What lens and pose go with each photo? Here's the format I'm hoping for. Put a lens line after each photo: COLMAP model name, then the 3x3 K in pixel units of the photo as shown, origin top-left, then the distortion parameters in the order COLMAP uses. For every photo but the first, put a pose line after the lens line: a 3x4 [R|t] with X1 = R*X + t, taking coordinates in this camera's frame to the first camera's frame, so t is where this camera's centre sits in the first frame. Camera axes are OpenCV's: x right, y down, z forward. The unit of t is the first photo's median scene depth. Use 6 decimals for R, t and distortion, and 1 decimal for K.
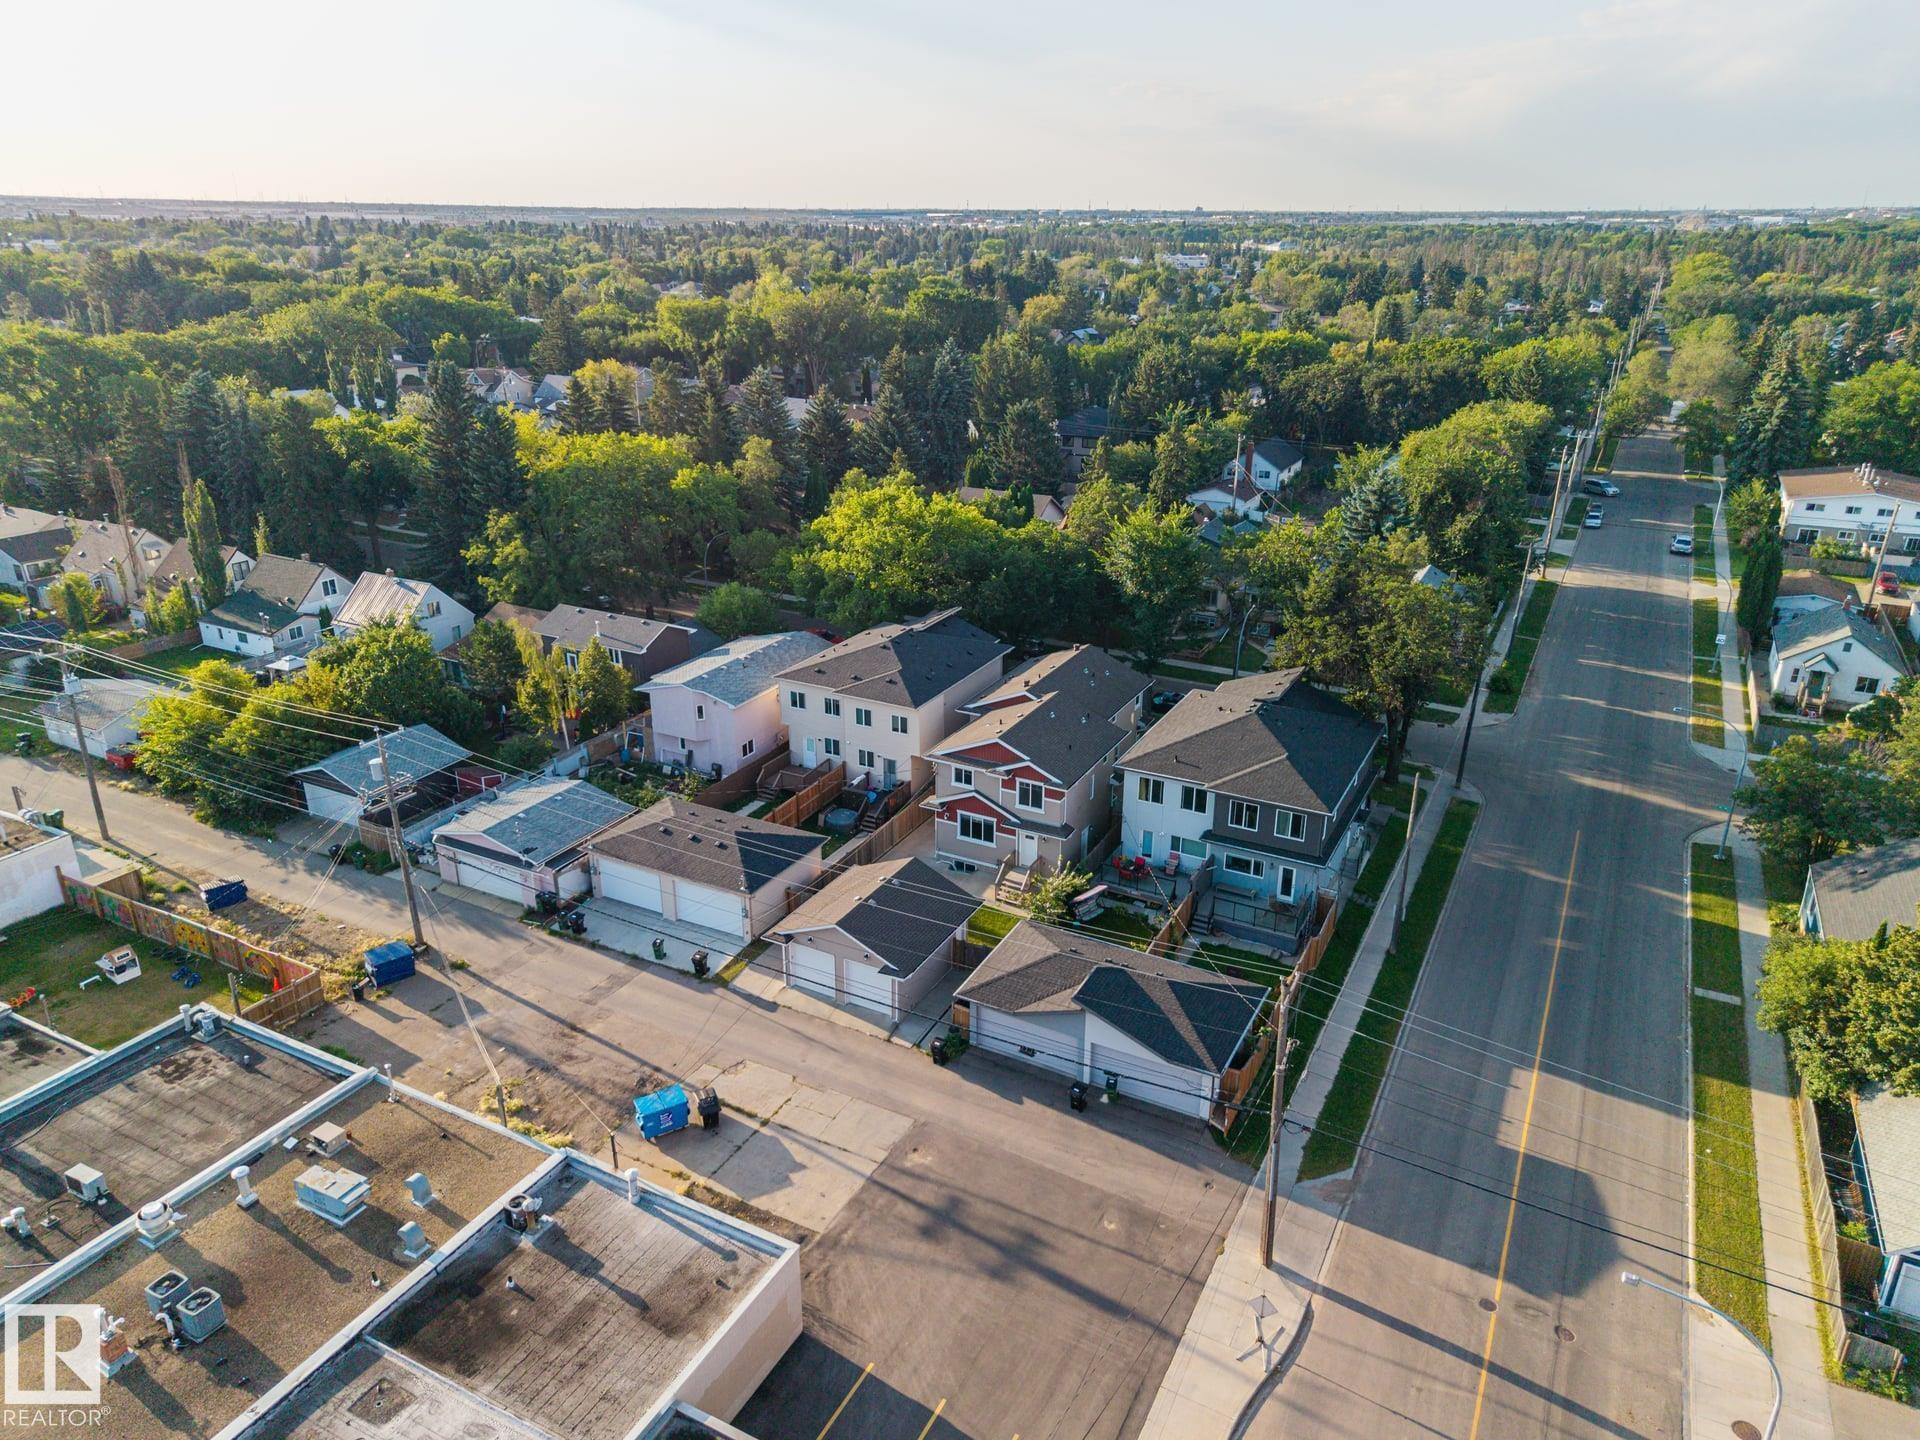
lens RADIAL K [[1279.0, 0, 957.2], [0, 1279.0, 730.1], [0, 0, 1]] dist [0.038048, -0.002697]
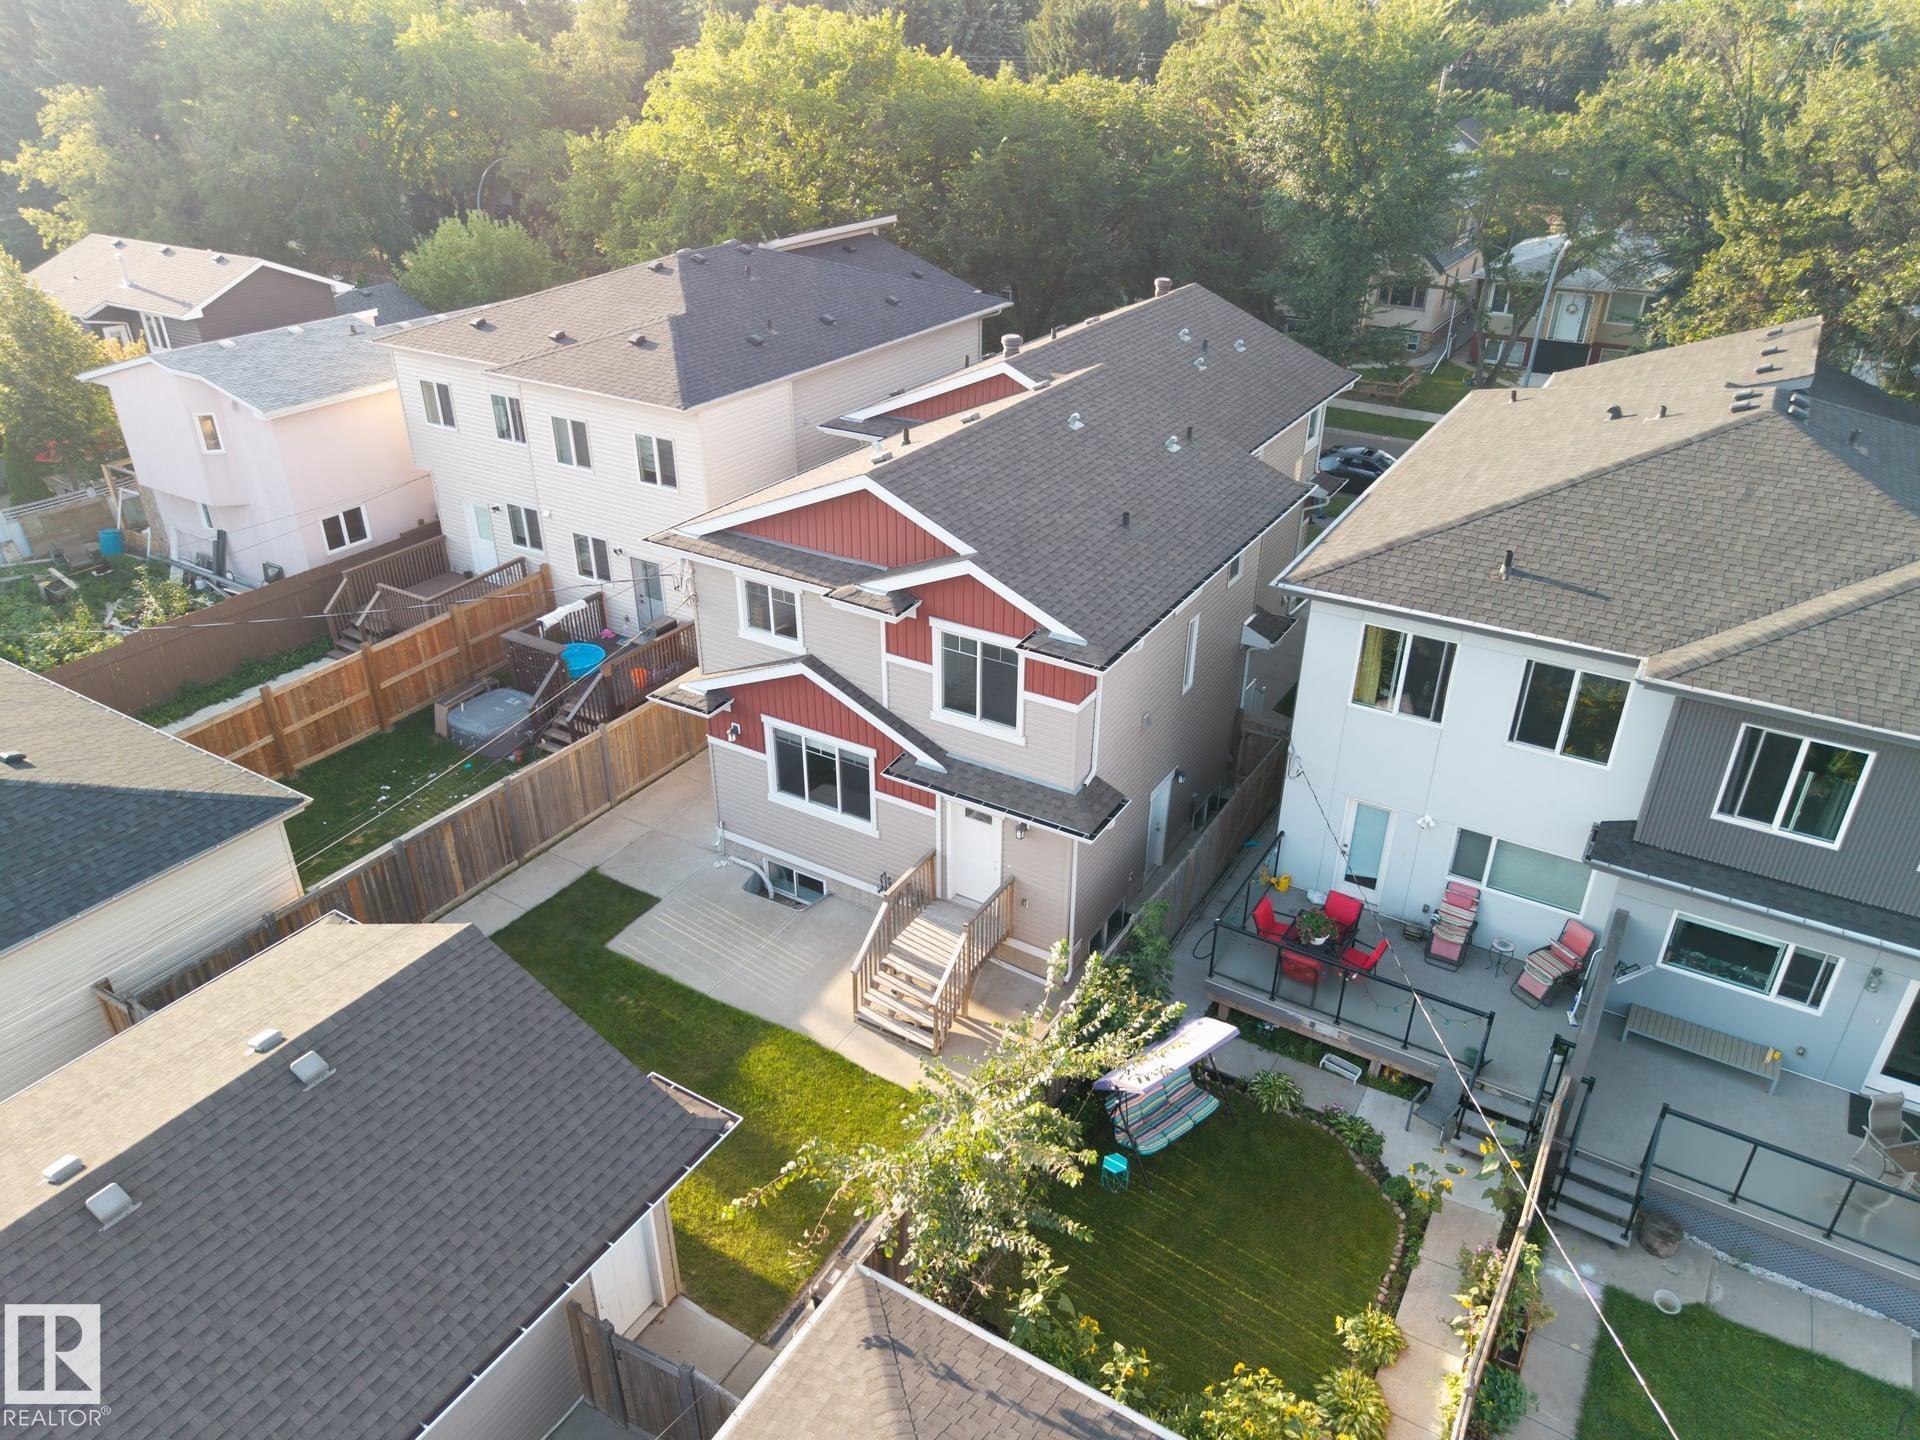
lens RADIAL K [[1279.0, 0, 957.2], [0, 1279.0, 730.1], [0, 0, 1]] dist [0.038048, -0.002697]
pose [[0.998119, 0.031630, -0.052513, 0.066731], [-0.024907, 0.991960, 0.124078, 0.026000], [0.056016, -0.122537, 0.990882, 0.698918]]
